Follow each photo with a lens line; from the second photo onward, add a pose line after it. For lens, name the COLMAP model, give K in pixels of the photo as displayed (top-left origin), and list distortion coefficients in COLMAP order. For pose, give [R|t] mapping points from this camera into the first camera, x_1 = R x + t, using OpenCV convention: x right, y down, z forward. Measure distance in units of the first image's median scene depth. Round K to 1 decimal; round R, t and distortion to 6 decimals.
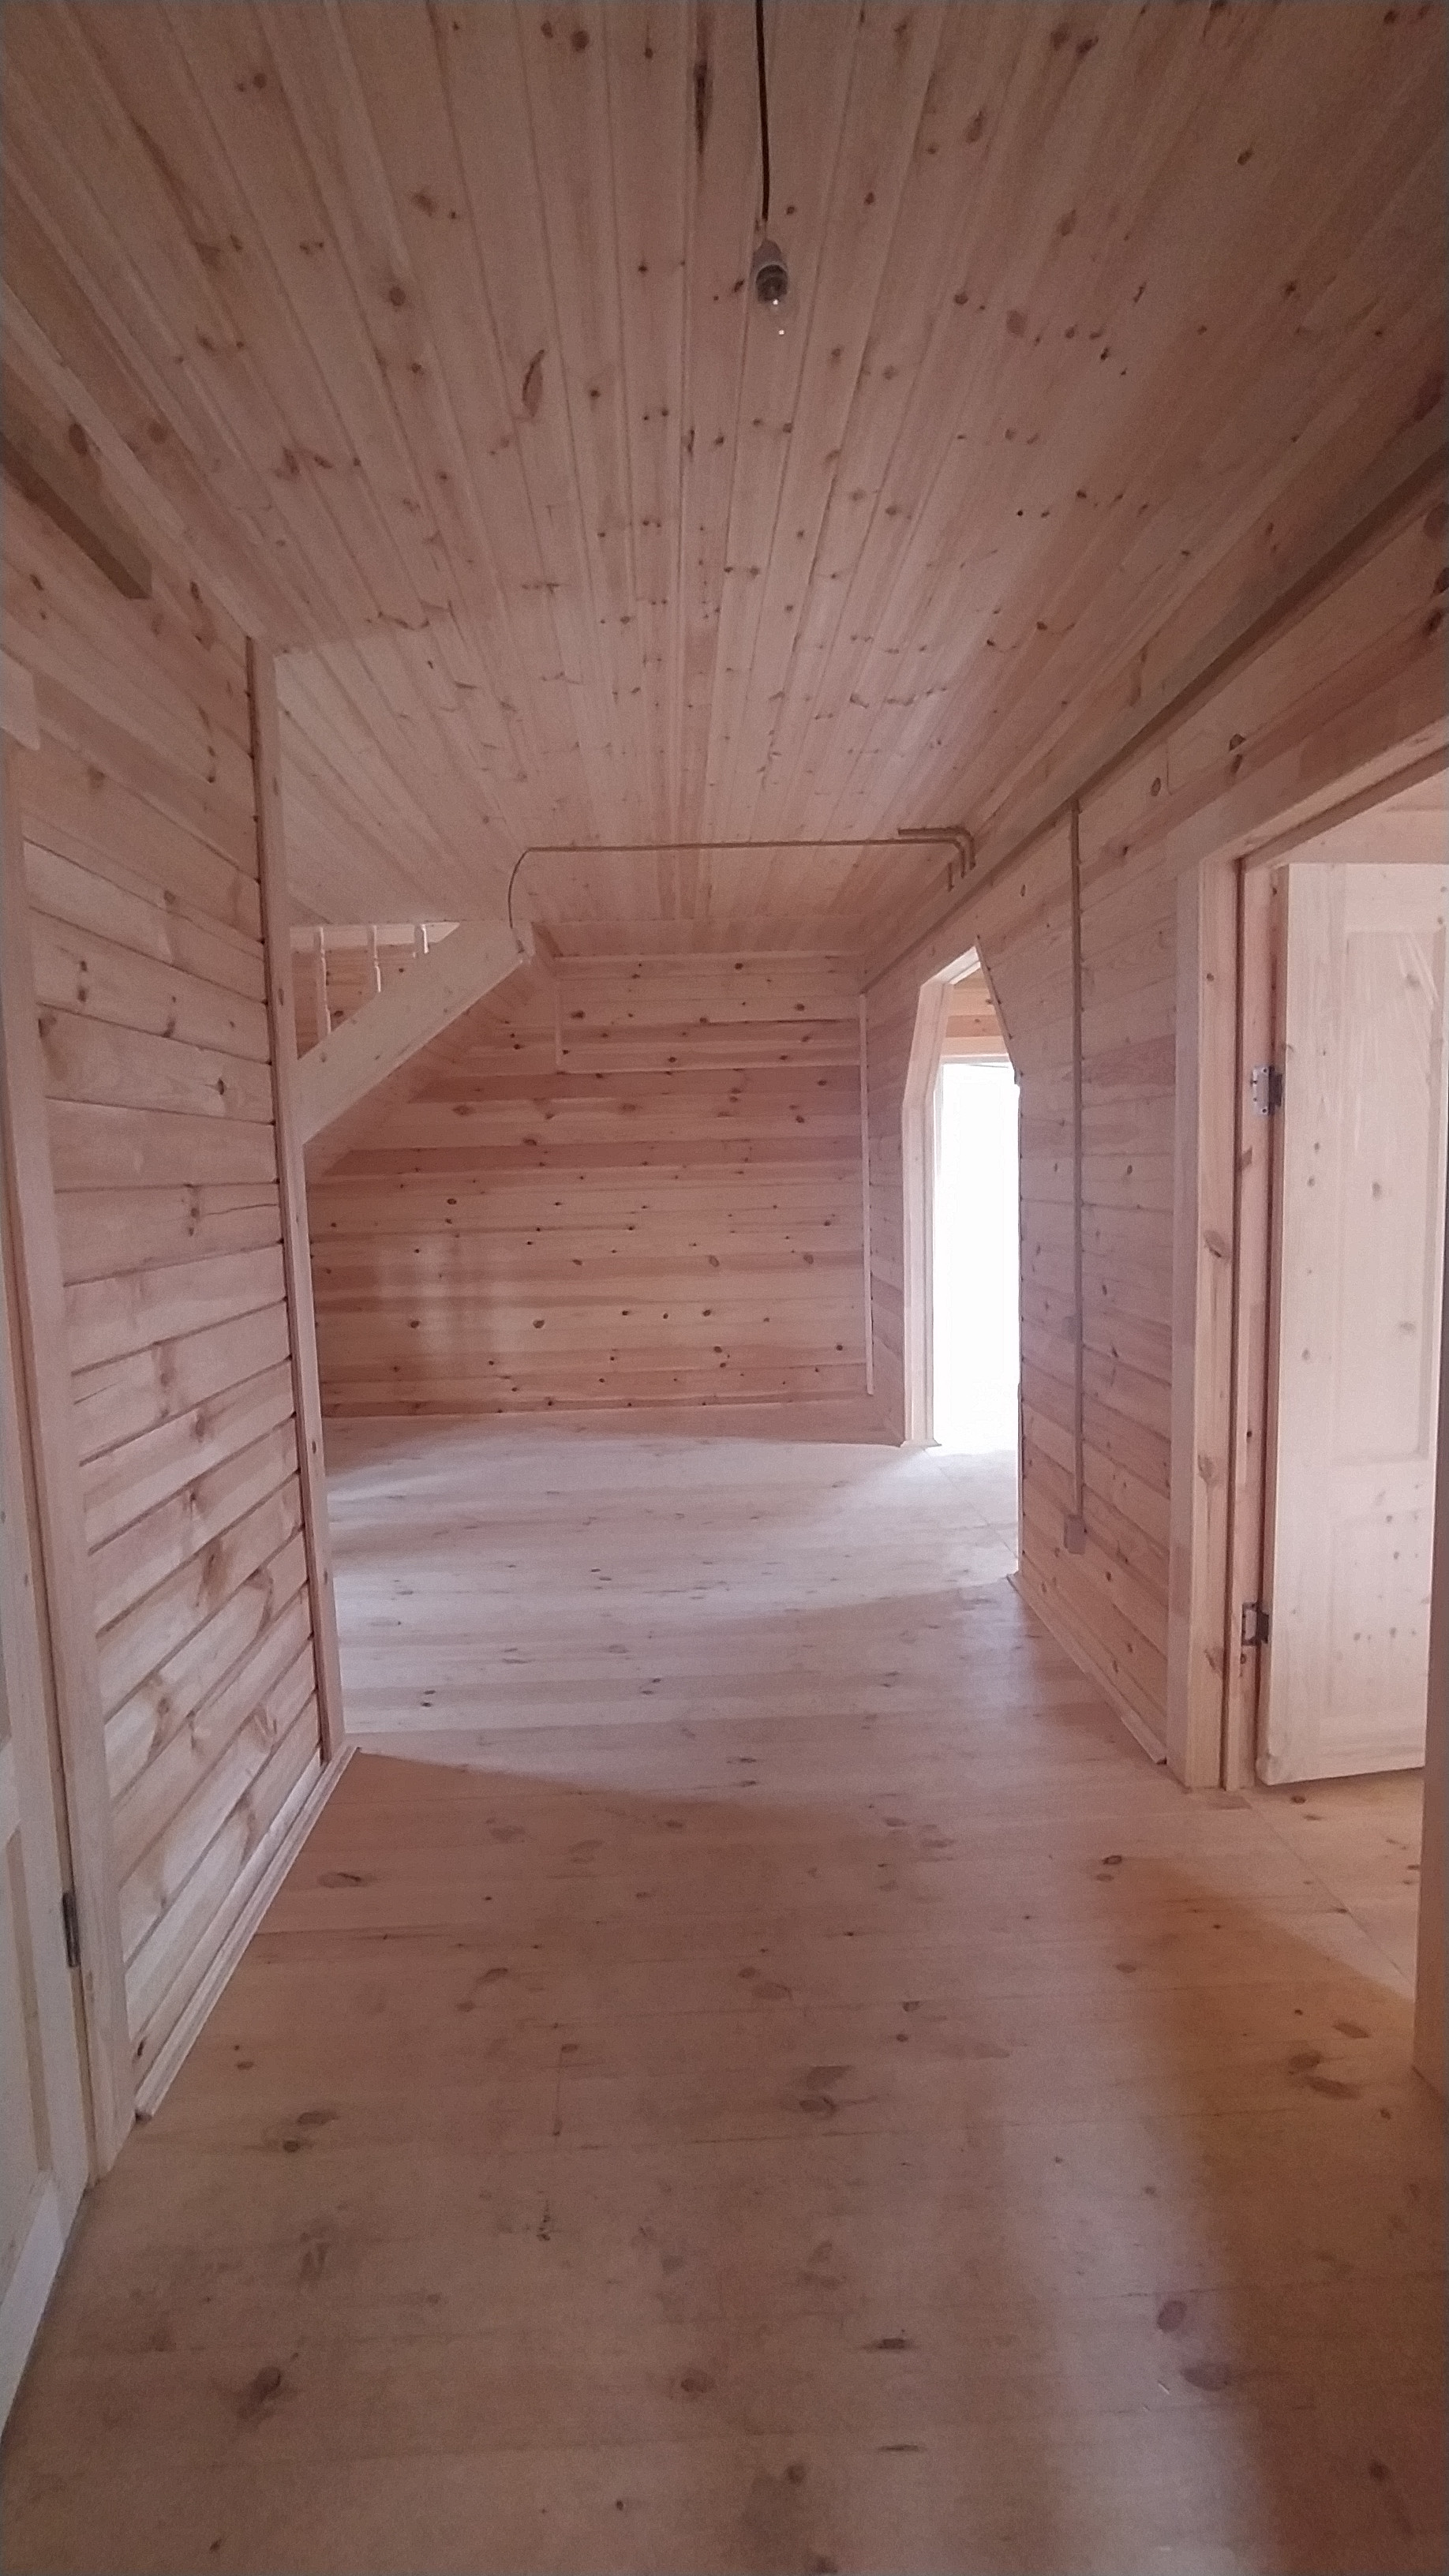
lens RADIAL K [[1190.5, 0, 714.5], [0, 1190.5, 1281.5], [0, 0, 1]] dist [-0.037898, 0.024625]
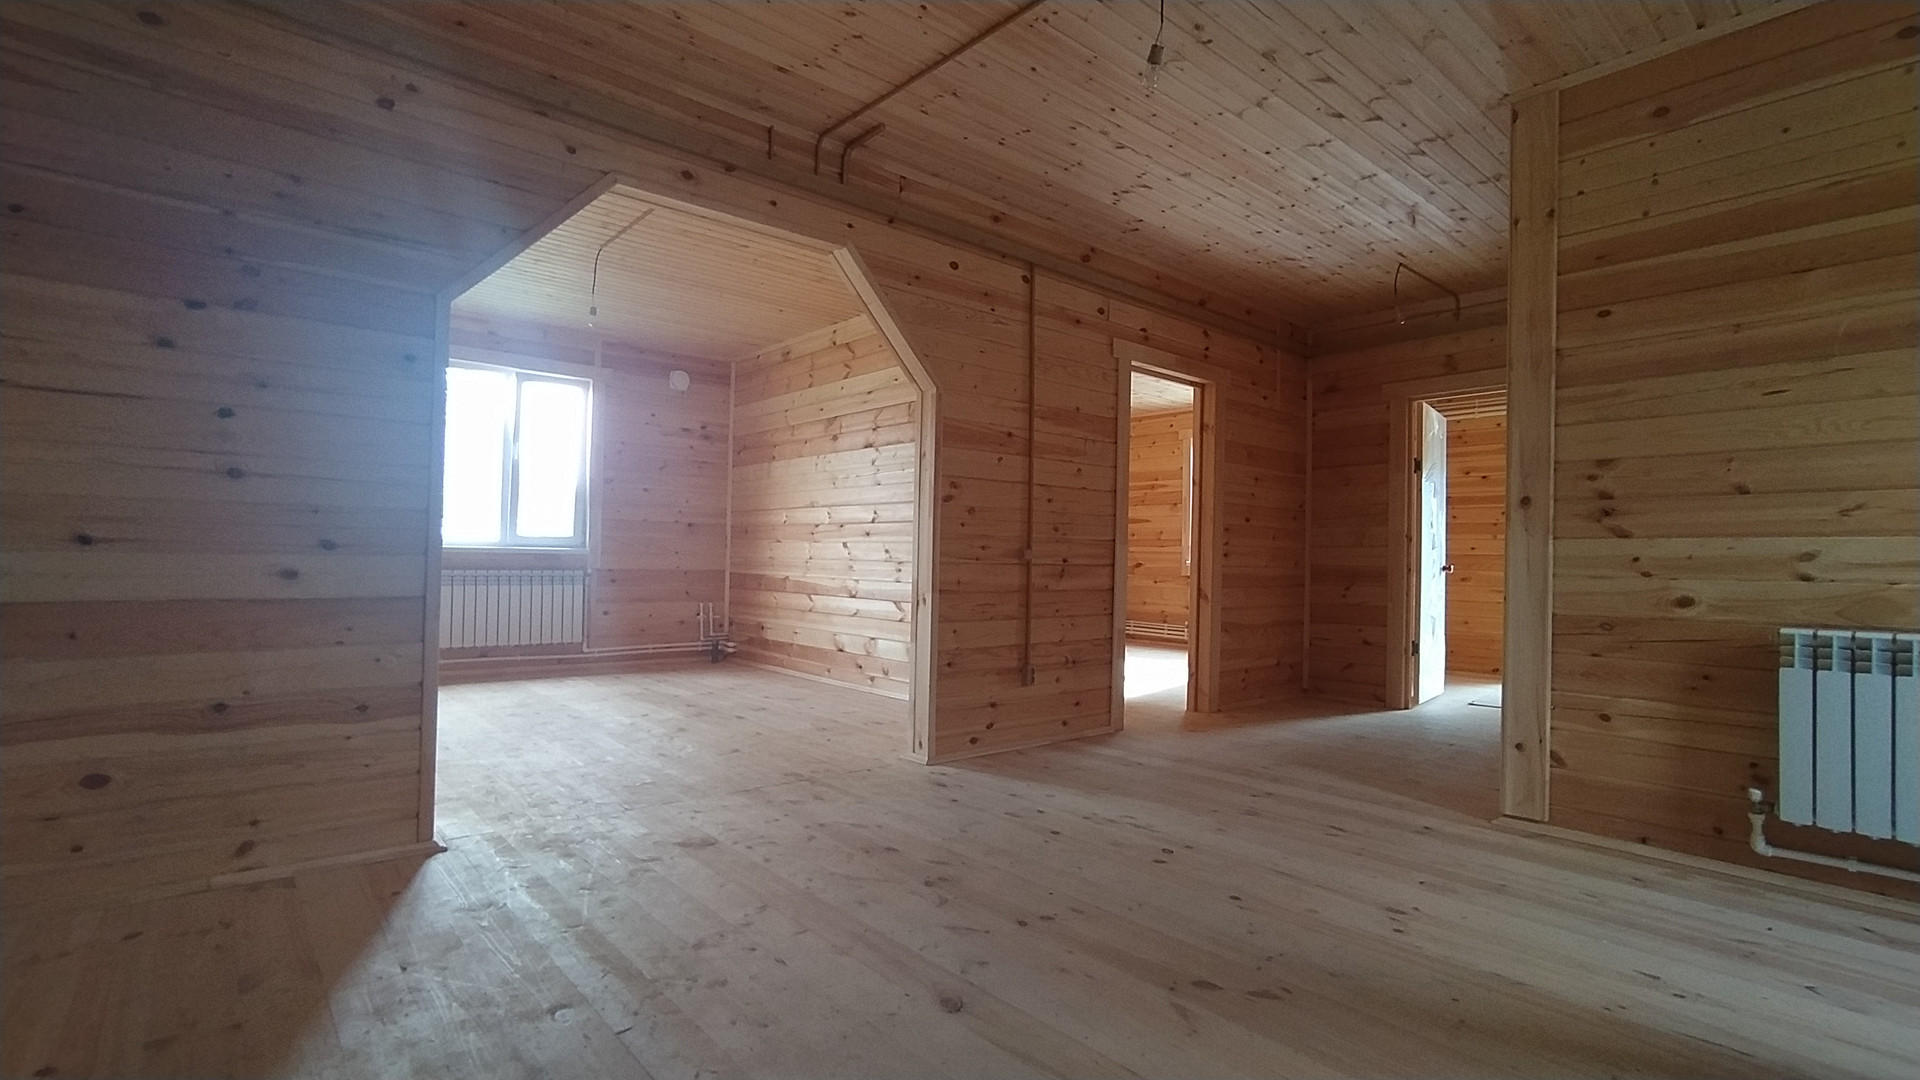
lens RADIAL K [[887.3, 0, 963.2], [0, 887.3, 548.8], [0, 0, 1]] dist [-0.037898, 0.024625]
pose [[-0.635843, 0.027263, 0.771337, -0.320541], [0.078257, 0.996503, 0.029289, -0.006761], [-0.767841, 0.078985, -0.635753, 0.947400]]
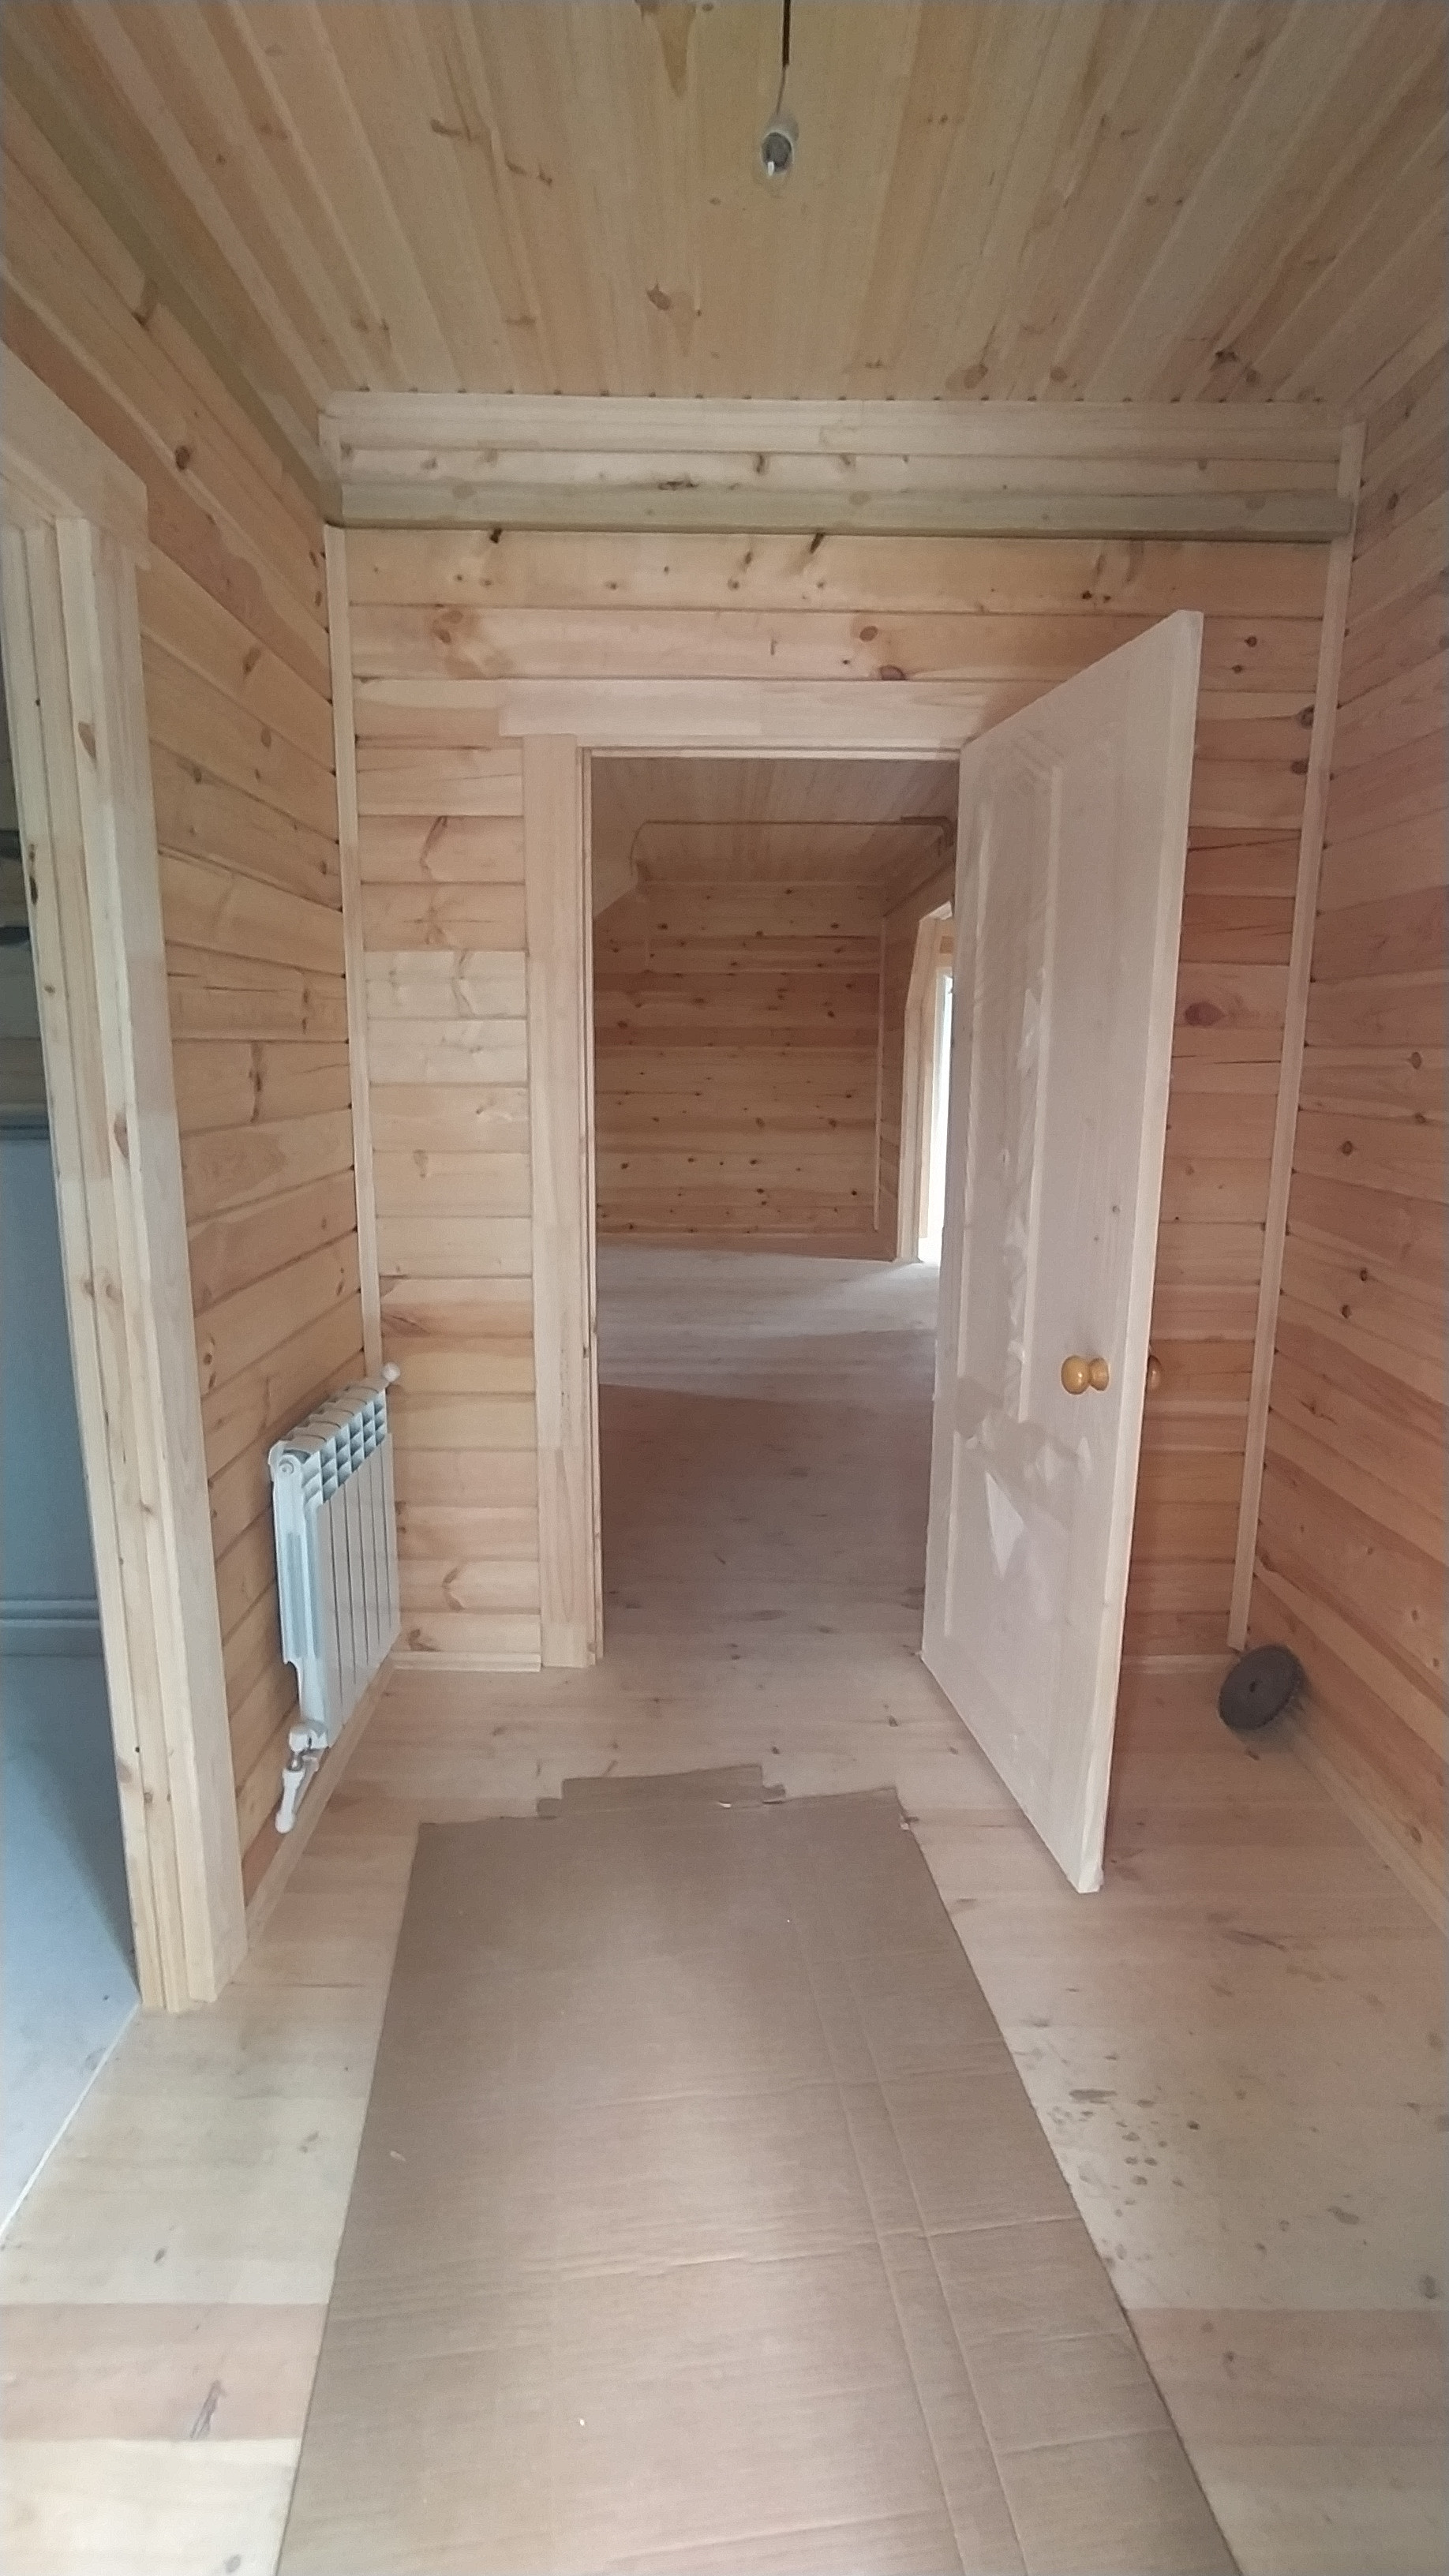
lens RADIAL K [[1190.5, 0, 714.5], [0, 1190.5, 1281.5], [0, 0, 1]] dist [-0.037898, 0.024625]
pose [[0.998746, 0.039620, -0.030617, -0.003763], [-0.036523, 0.994726, 0.095846, 0.034145], [0.034253, -0.094607, 0.994925, -0.321096]]
